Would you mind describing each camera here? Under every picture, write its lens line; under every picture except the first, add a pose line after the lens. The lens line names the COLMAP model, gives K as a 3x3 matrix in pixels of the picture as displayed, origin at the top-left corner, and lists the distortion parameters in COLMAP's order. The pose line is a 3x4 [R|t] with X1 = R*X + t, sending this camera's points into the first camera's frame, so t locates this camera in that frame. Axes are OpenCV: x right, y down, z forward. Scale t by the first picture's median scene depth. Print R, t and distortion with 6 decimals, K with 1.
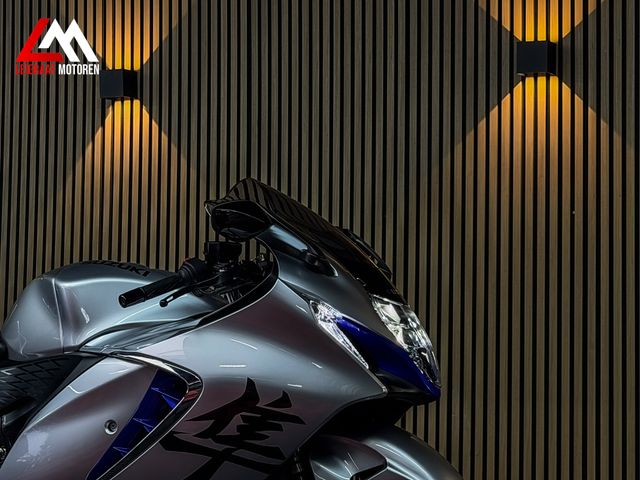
lens RADIAL K [[1443.6, 0, 320.0], [0, 1443.6, 240.0], [0, 0, 1]] dist [0.137848, 0.179813]
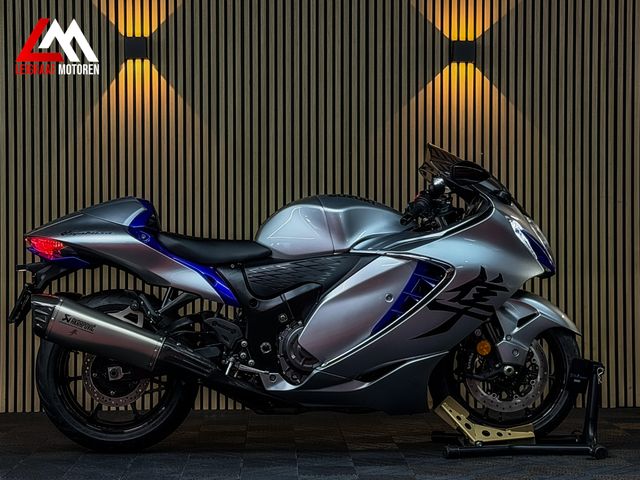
lens RADIAL K [[1443.6, 0, 320.0], [0, 1443.6, 240.0], [0, 0, 1]] dist [0.137848, 0.179813]
pose [[0.893598, -0.020592, 0.448396, -0.913479], [-0.016266, 0.996805, 0.078194, -0.061223], [-0.448573, -0.077167, 0.890408, -0.404597]]
